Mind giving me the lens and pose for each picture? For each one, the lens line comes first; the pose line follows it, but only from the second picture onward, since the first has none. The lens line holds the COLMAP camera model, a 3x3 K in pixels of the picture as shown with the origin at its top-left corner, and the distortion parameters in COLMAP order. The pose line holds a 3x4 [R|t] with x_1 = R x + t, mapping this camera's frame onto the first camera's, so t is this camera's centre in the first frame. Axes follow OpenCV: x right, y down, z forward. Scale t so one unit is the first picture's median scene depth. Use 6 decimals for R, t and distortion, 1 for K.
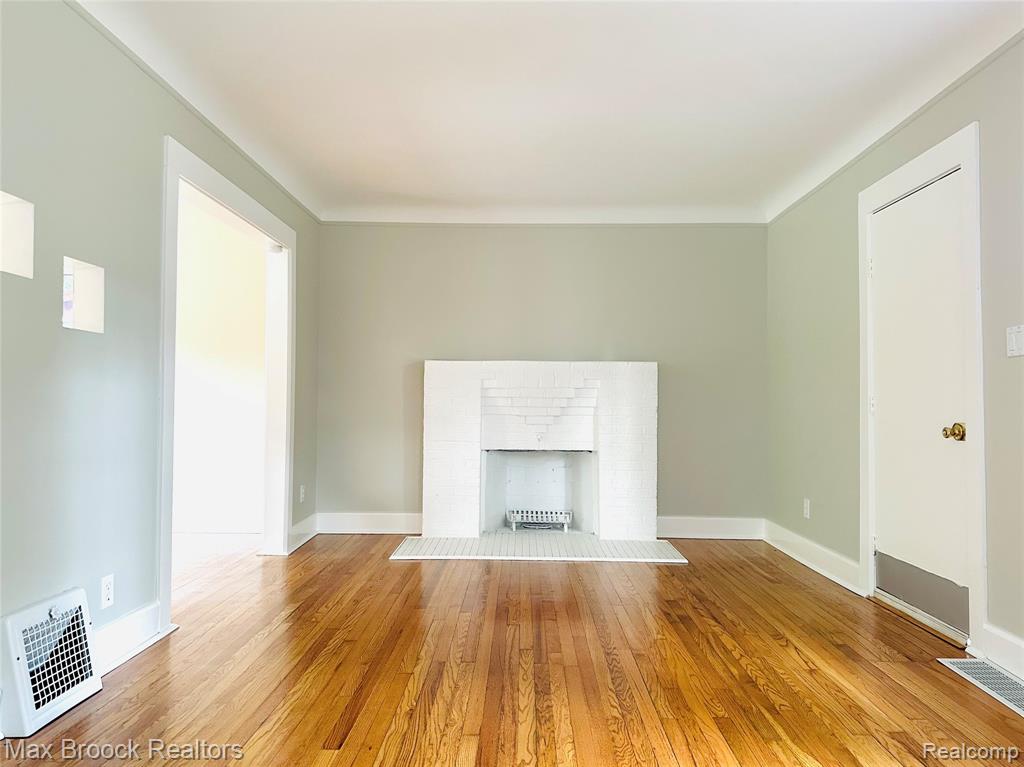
lens RADIAL K [[722.8, 0, 513.8], [0, 722.8, 384.7], [0, 0, 1]] dist [-0.004044, -0.001717]
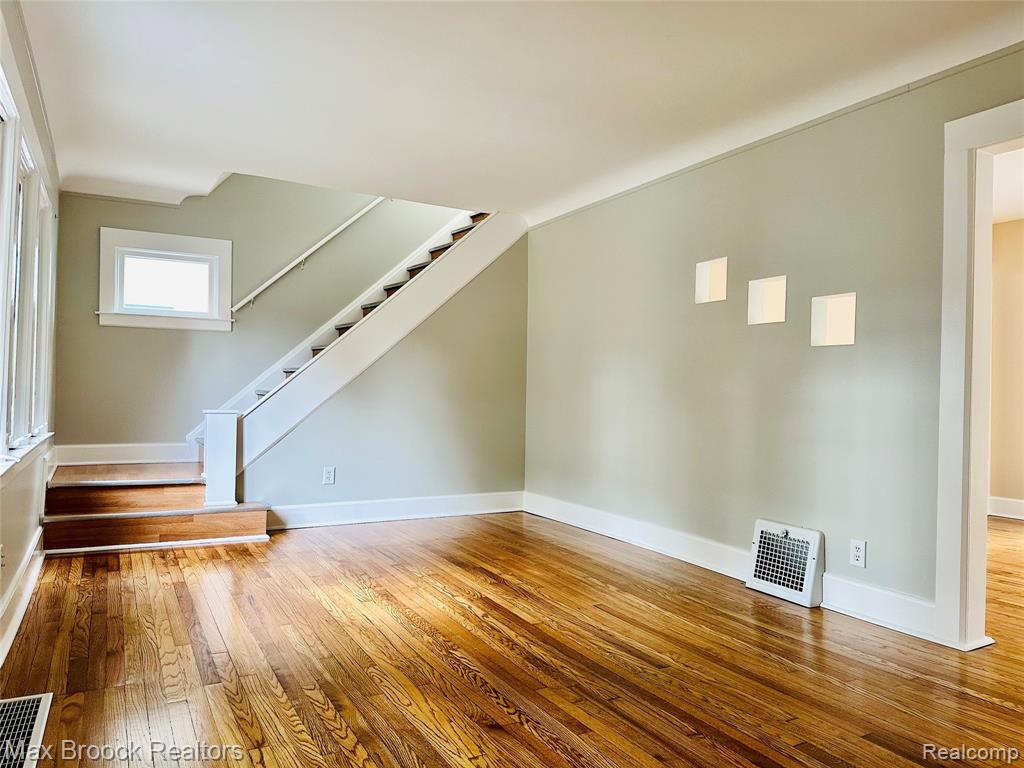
lens RADIAL K [[722.8, 0, 512.8], [0, 722.8, 382.7], [0, 0, 1]] dist [-0.004044, -0.001717]
pose [[-0.861667, -0.029507, -0.506615, 0.633318], [-0.017148, 0.999431, -0.029044, 0.047112], [0.507184, -0.016339, -0.861683, 1.952924]]
